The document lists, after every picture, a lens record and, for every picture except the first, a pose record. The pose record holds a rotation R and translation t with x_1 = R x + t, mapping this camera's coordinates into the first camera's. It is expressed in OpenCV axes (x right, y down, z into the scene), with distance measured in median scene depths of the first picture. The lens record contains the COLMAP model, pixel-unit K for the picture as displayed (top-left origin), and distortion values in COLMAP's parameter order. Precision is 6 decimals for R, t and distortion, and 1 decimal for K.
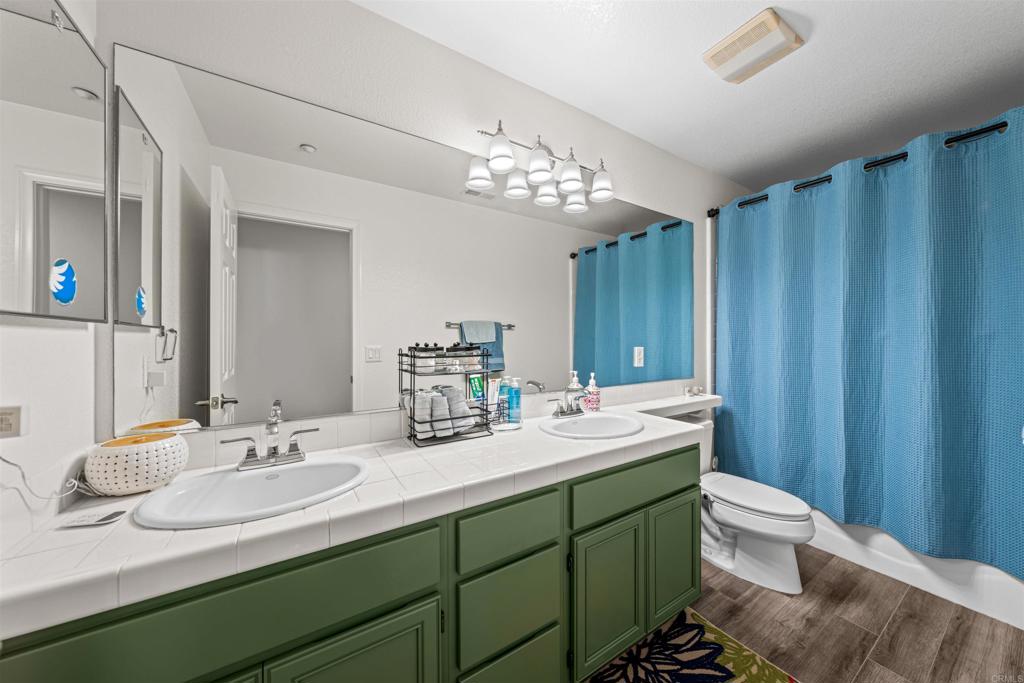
lens RADIAL K [[361.7, 0, 509.9], [0, 361.7, 339.6], [0, 0, 1]] dist [0.006063, -0.000315]
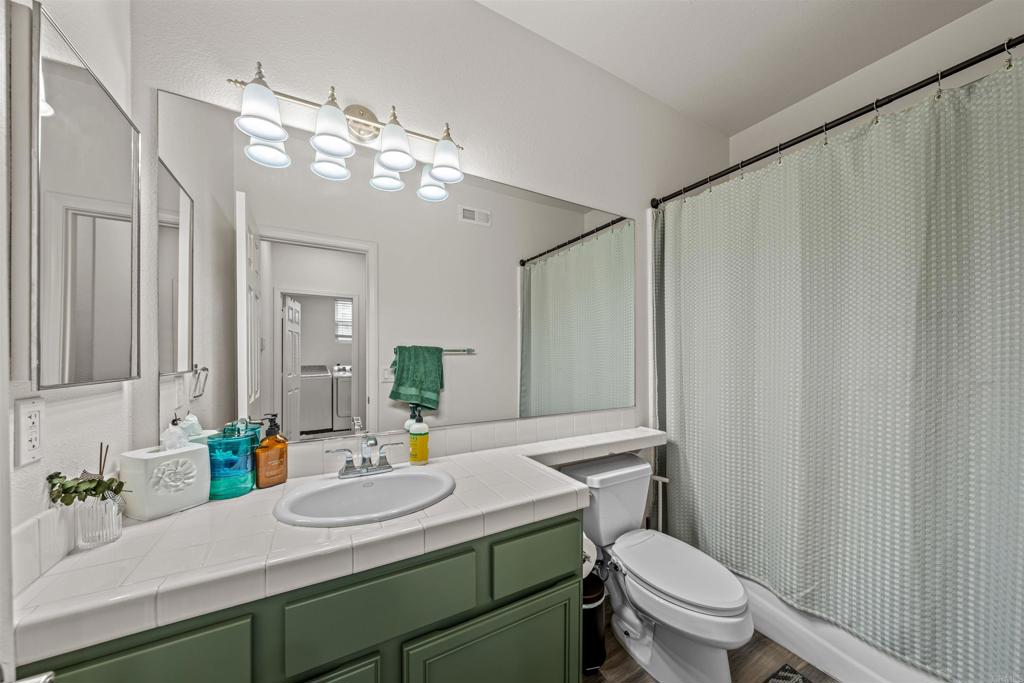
lens RADIAL K [[361.7, 0, 515.3], [0, 361.7, 338.0], [0, 0, 1]] dist [0.006063, -0.000315]
pose [[0.997853, -0.017629, -0.063082, 0.348359], [0.013931, 0.998185, -0.058584, -0.002297], [0.064000, 0.057579, 0.996287, 0.220365]]
